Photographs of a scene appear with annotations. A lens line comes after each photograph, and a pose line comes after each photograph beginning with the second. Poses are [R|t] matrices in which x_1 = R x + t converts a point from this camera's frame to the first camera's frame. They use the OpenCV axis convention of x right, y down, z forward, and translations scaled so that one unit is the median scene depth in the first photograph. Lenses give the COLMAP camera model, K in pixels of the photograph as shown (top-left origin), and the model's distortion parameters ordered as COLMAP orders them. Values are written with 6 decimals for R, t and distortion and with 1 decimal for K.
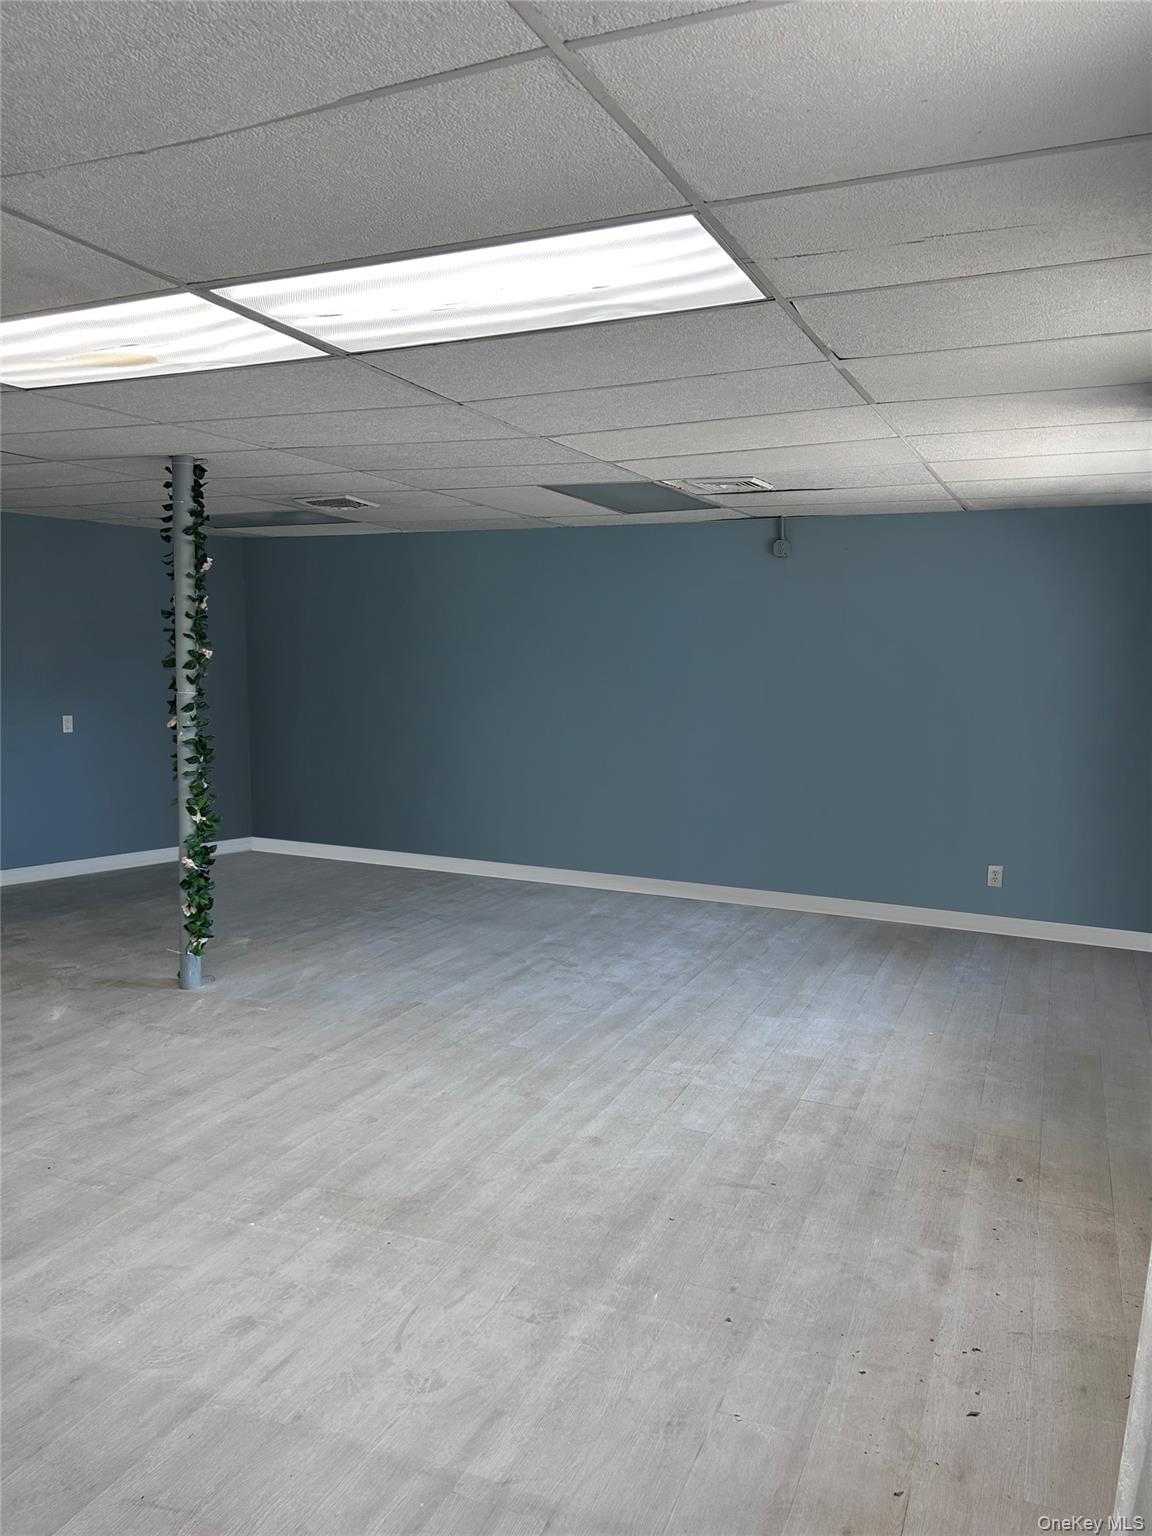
lens RADIAL K [[1159.7, 0, 575.6], [0, 1159.7, 776.8], [0, 0, 1]] dist [0.098808, -0.121642]
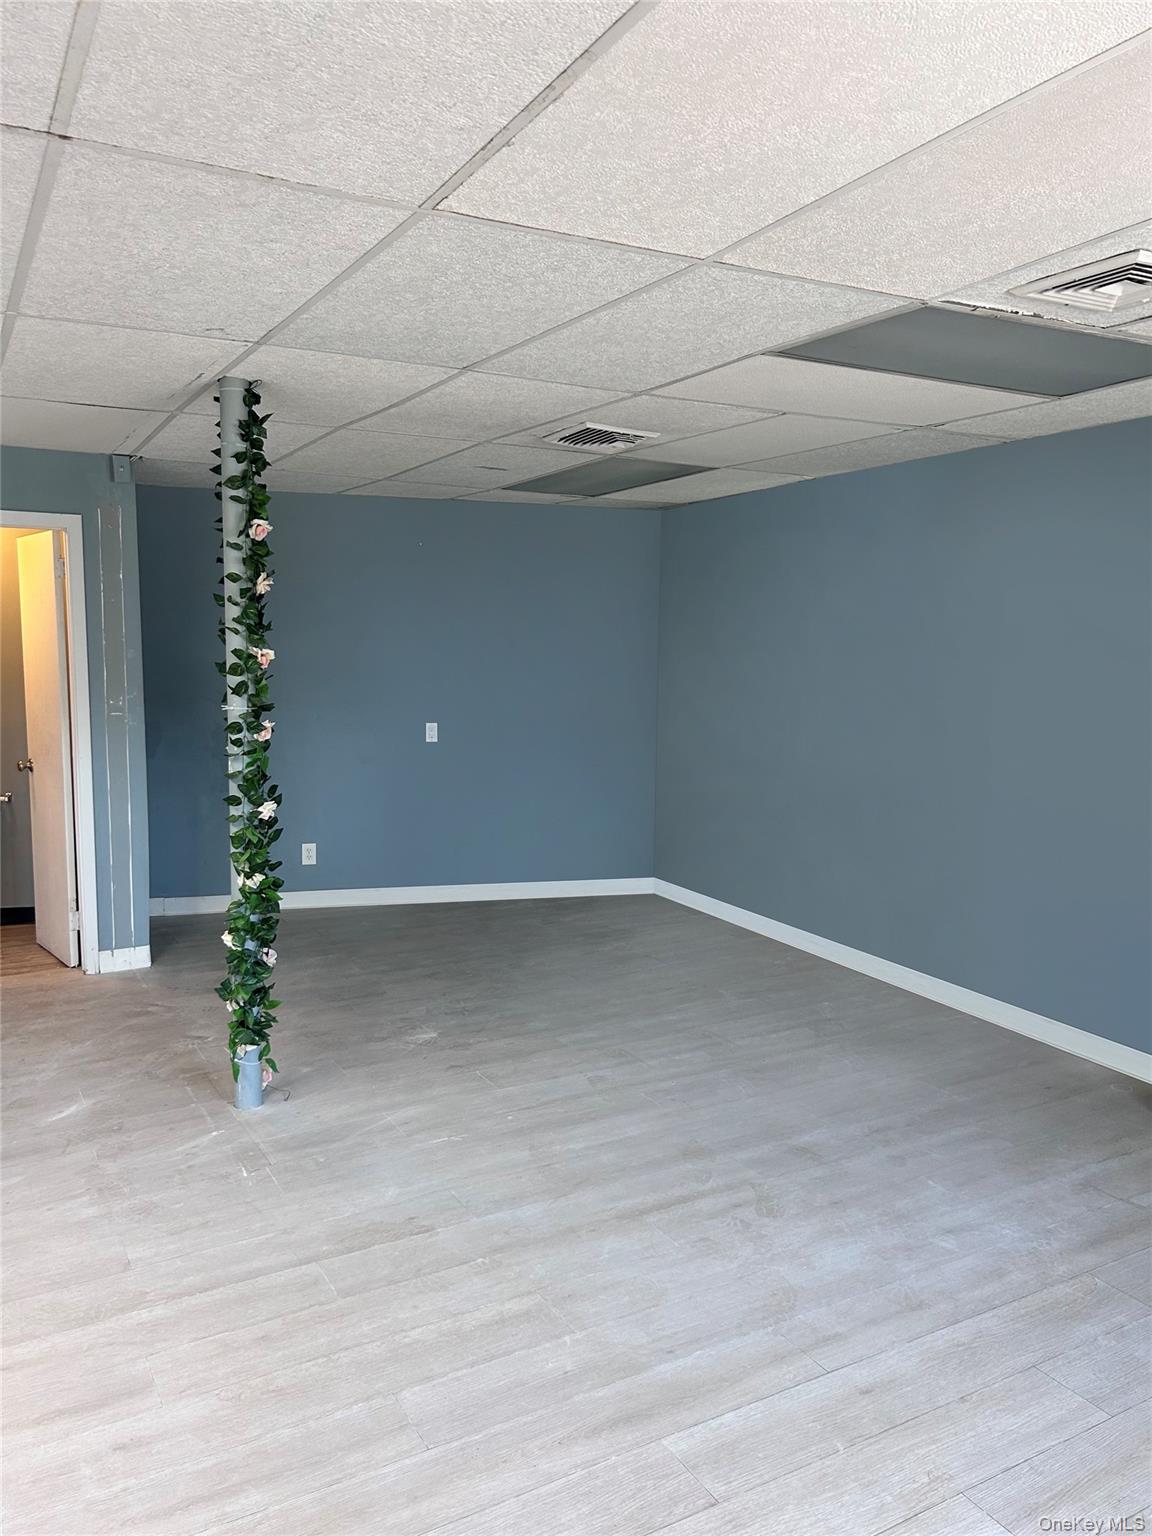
lens RADIAL K [[1159.7, 0, 575.6], [0, 1159.7, 776.8], [0, 0, 1]] dist [0.098808, -0.121642]
pose [[0.792826, 0.066902, -0.605765, 0.277907], [-0.064290, 0.997592, 0.026033, -0.061109], [0.606048, 0.018305, 0.795218, 0.548692]]
